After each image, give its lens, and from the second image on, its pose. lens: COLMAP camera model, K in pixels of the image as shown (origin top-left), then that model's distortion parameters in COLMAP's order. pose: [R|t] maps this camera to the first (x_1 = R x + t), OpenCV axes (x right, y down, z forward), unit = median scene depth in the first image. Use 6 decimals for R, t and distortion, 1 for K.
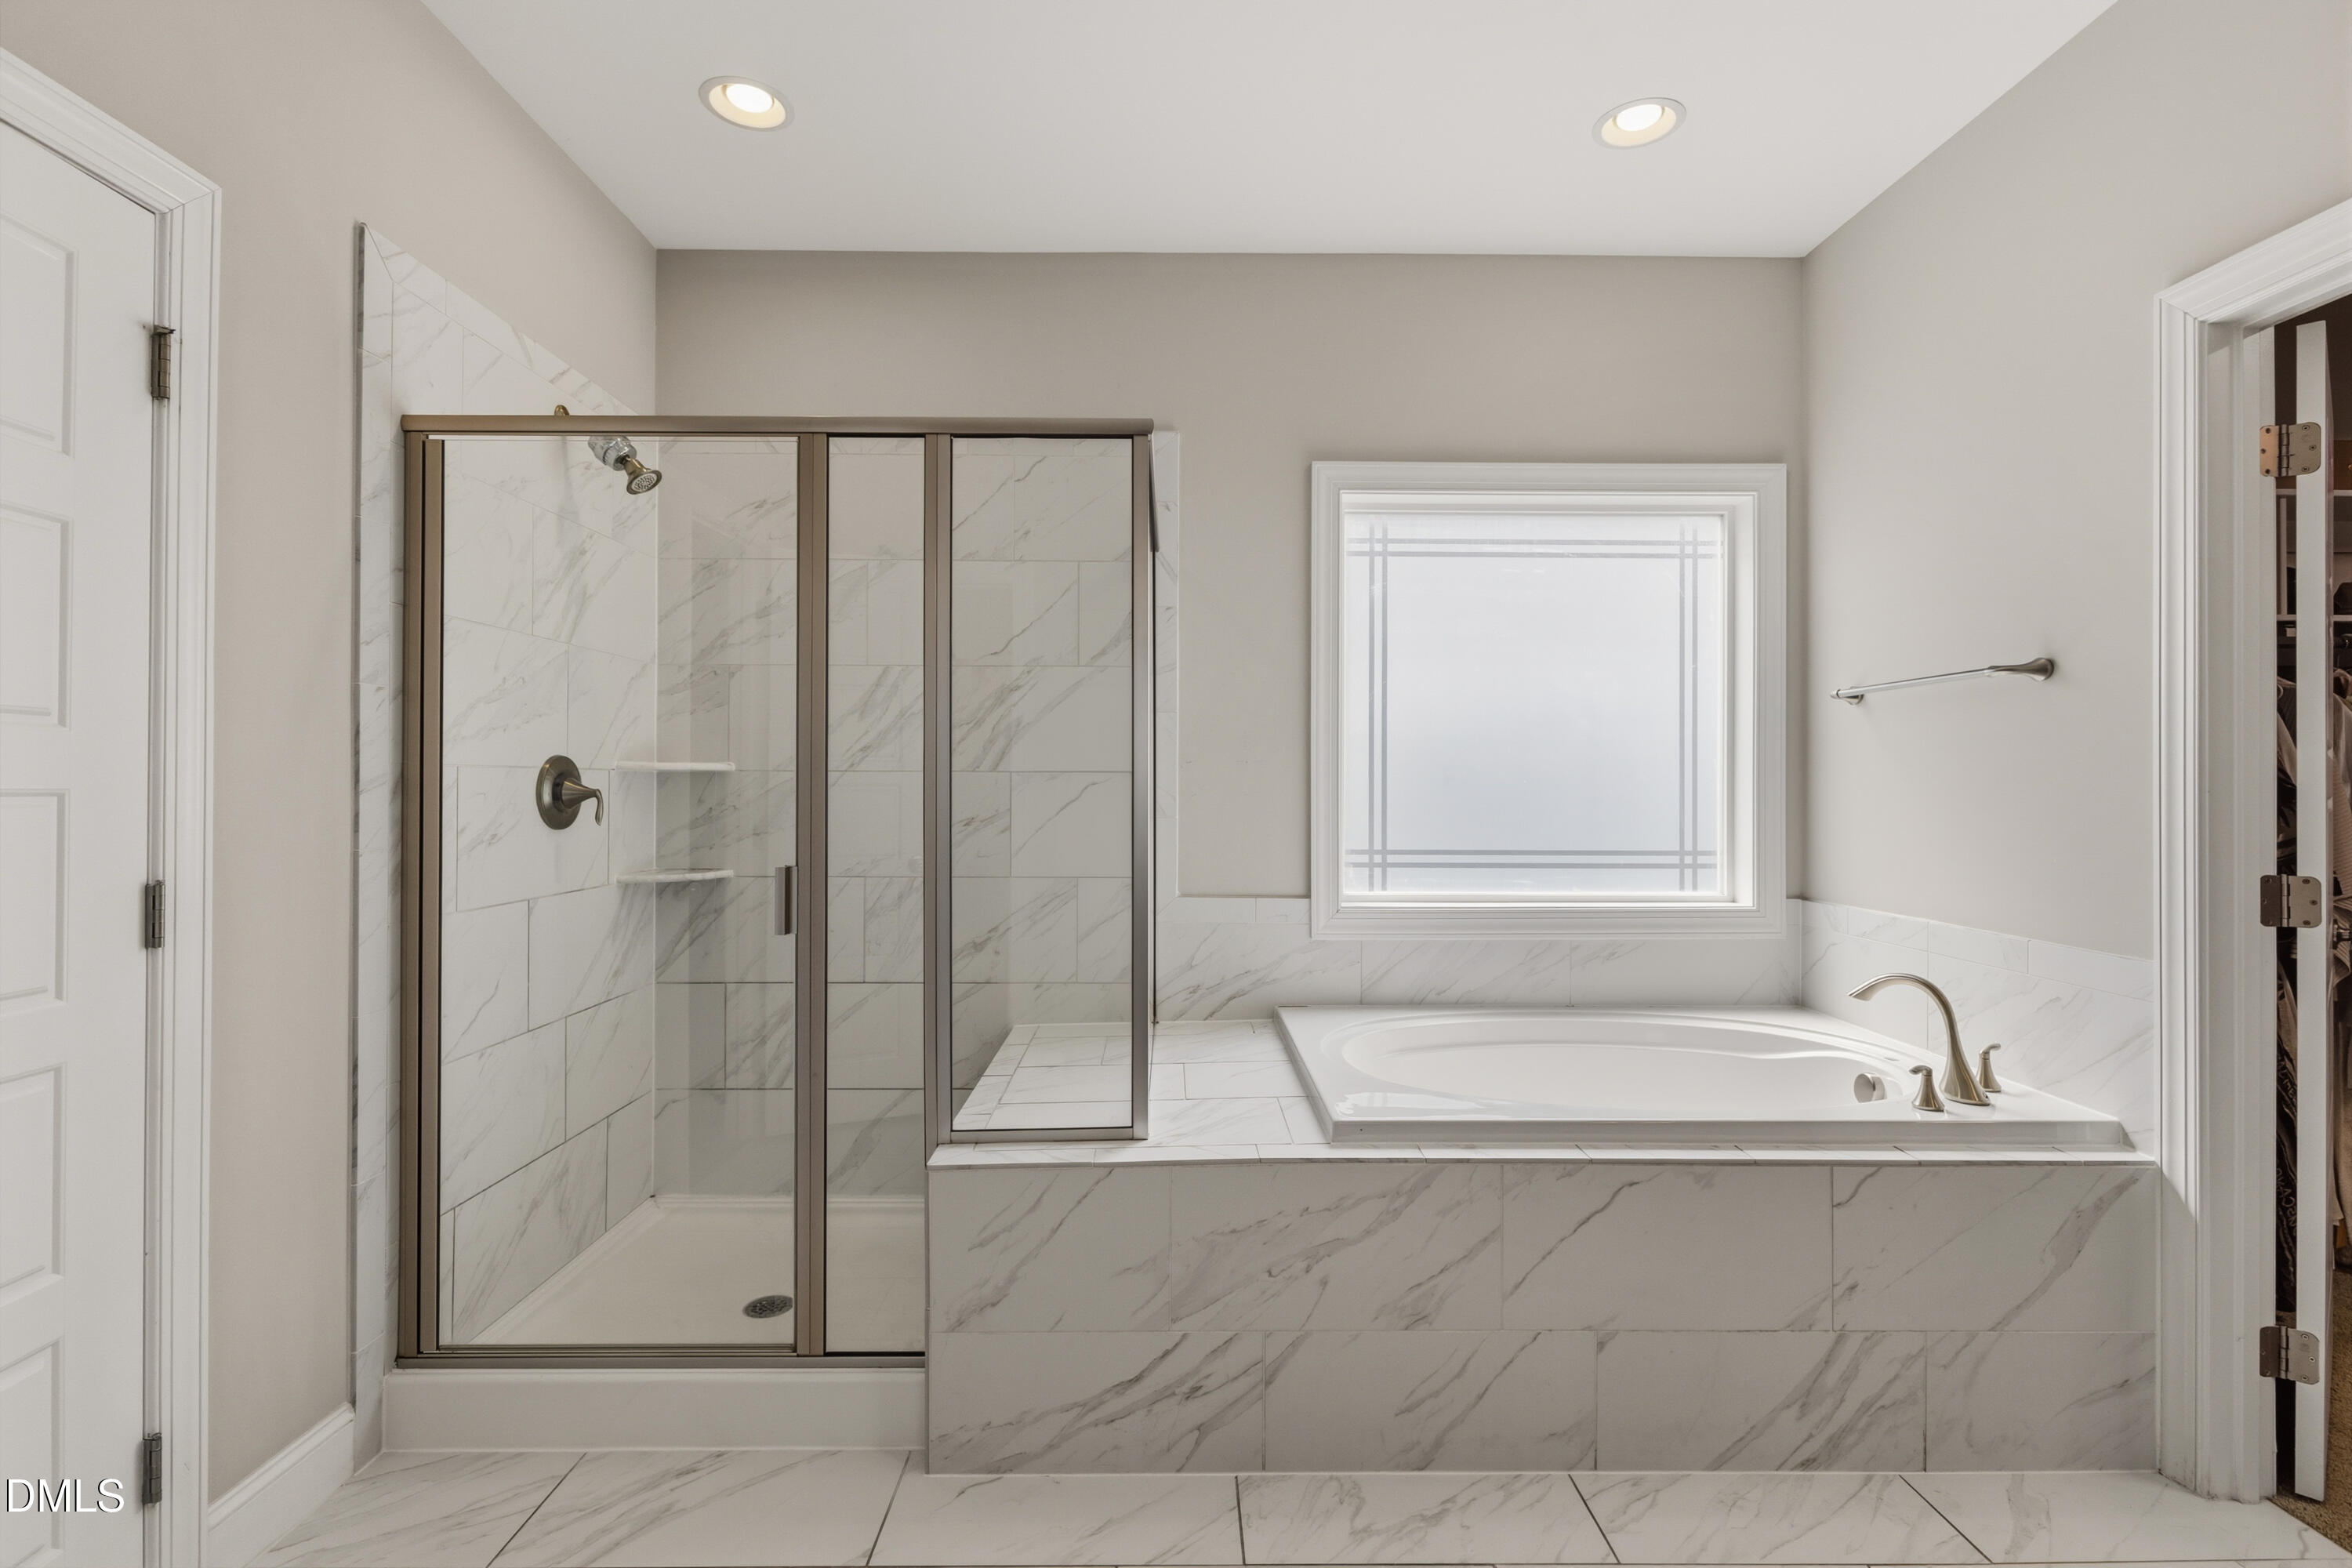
lens RADIAL K [[1079.3, 0, 1183.6], [0, 1079.3, 783.3], [0, 0, 1]] dist [0.003014, 0.000060]
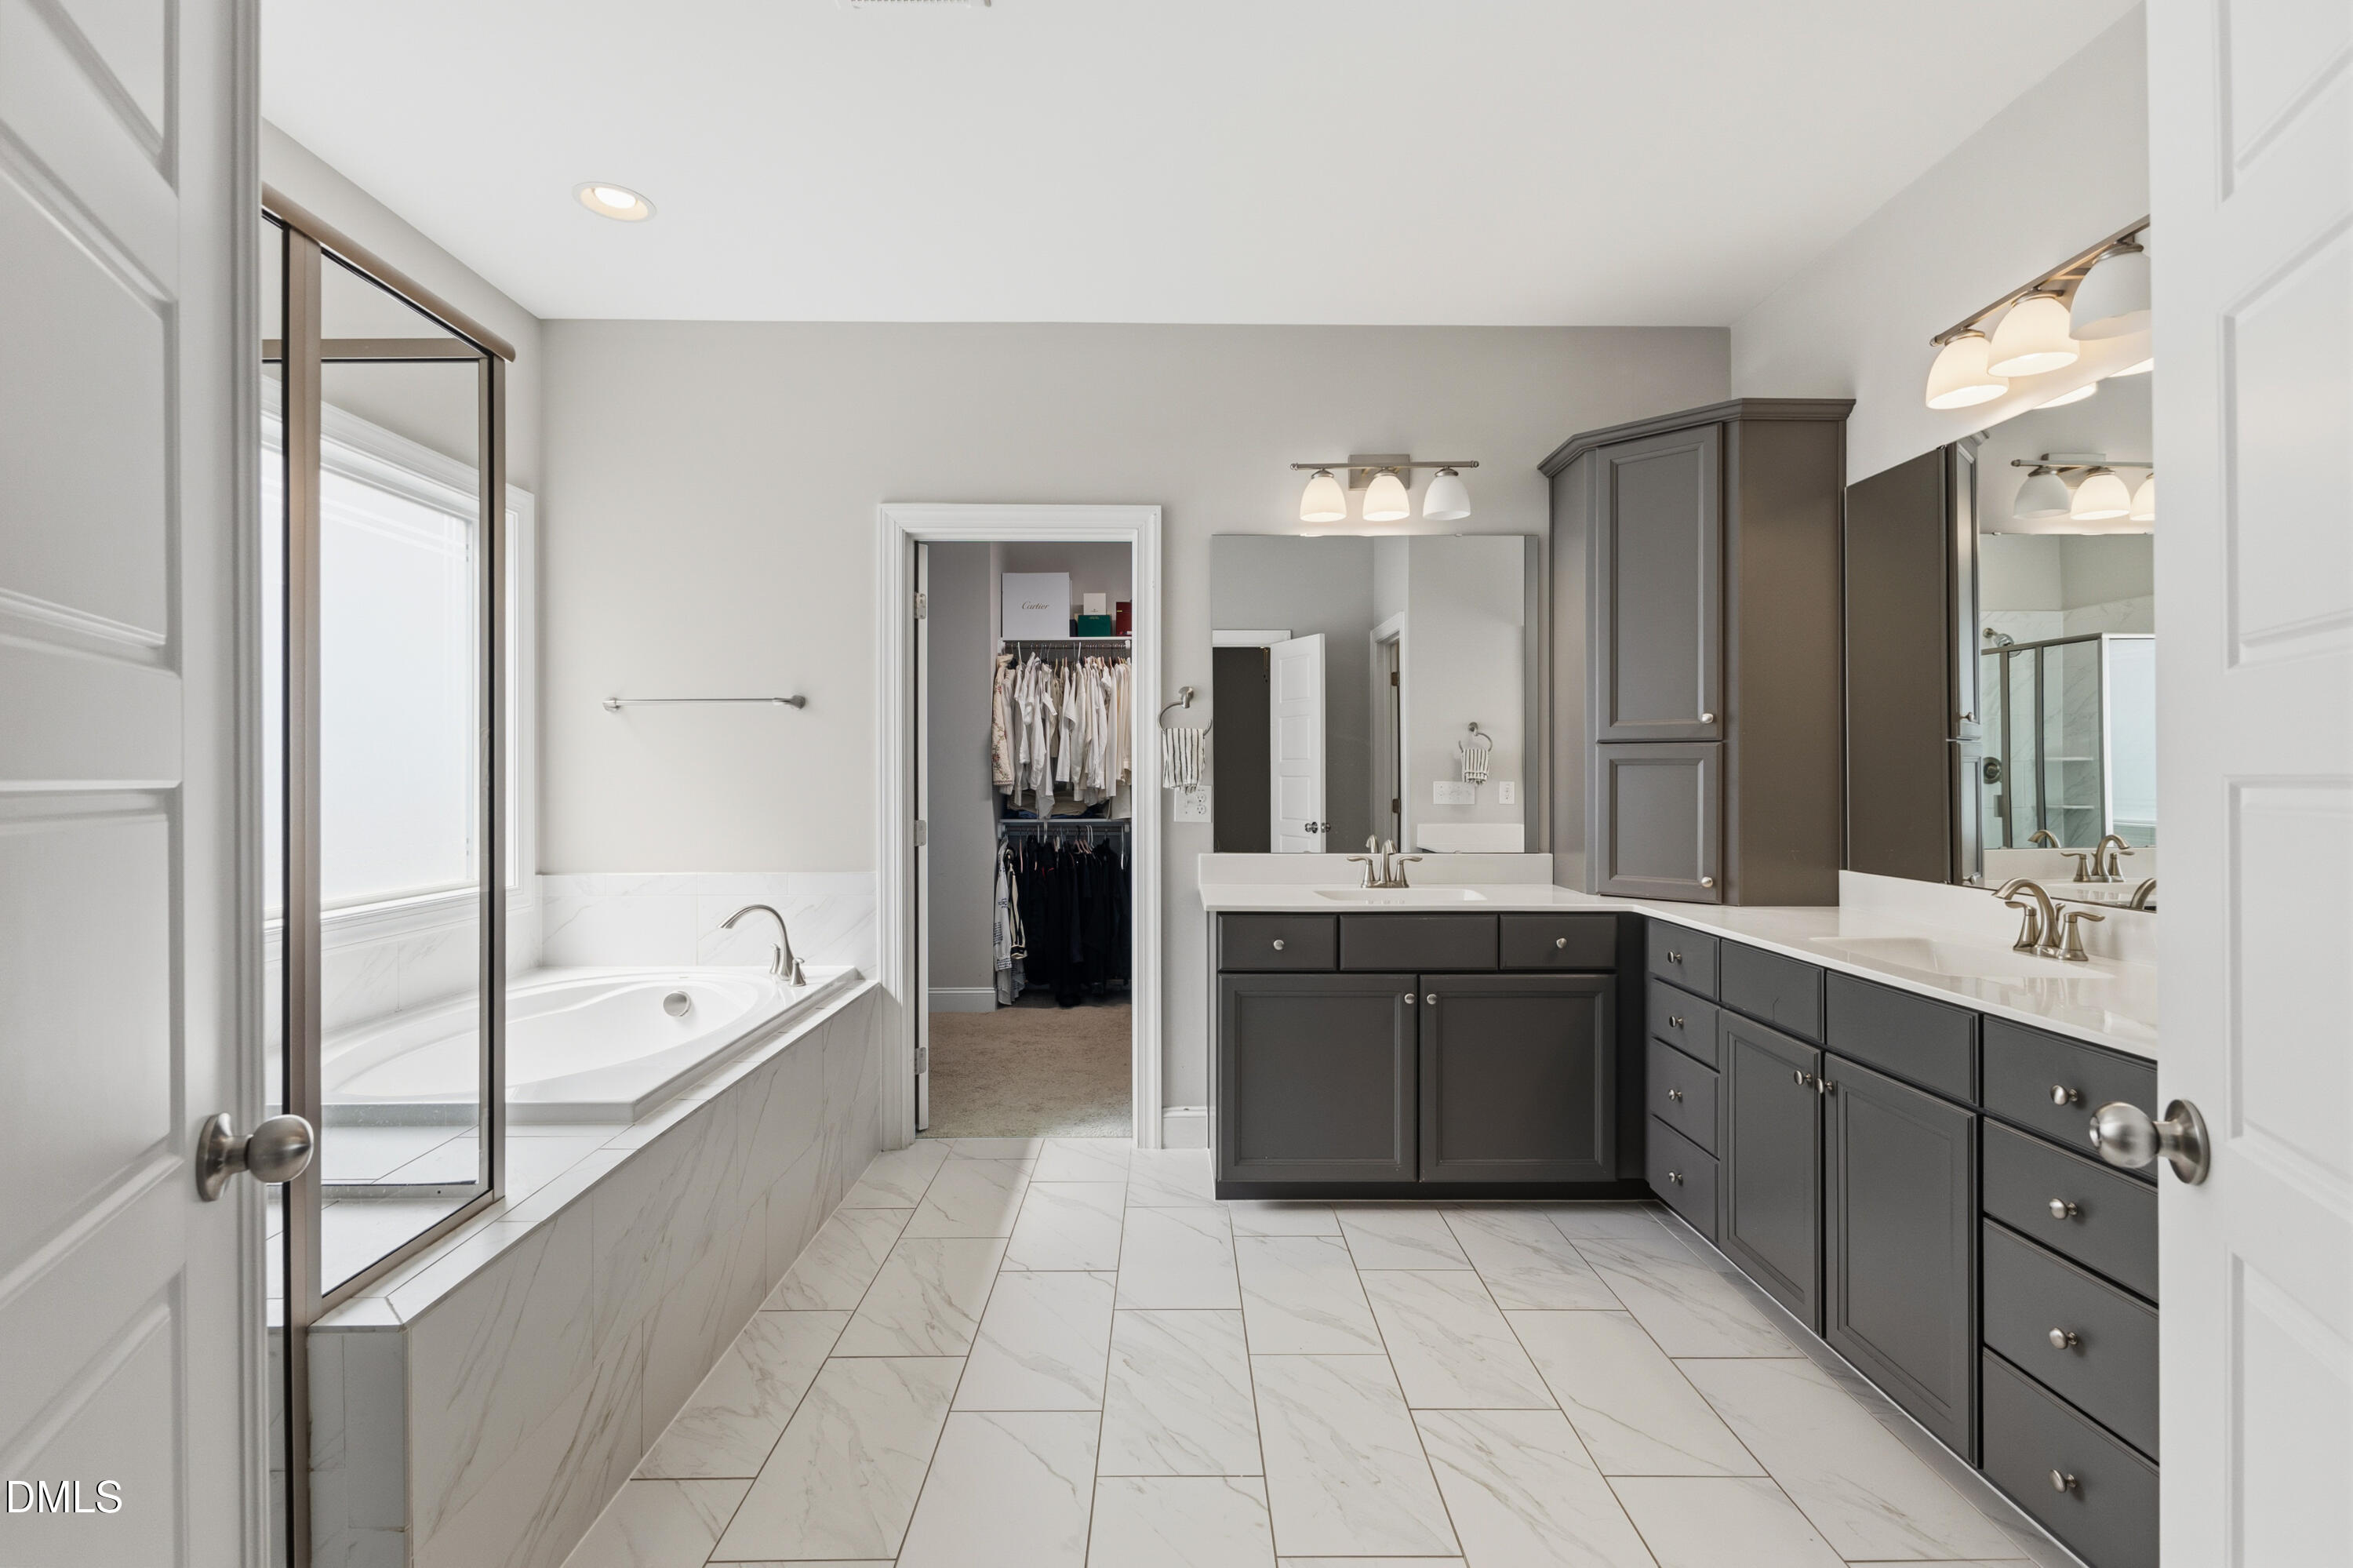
lens RADIAL K [[1079.8, 0, 1174.8], [0, 1079.8, 774.6], [0, 0, 1]] dist [0.003014, 0.000060]
pose [[0.007086, -0.000628, 0.999975, -0.884135], [0.003574, 0.999993, 0.000603, 0.002042], [-0.999969, 0.003570, 0.007088, 0.472114]]
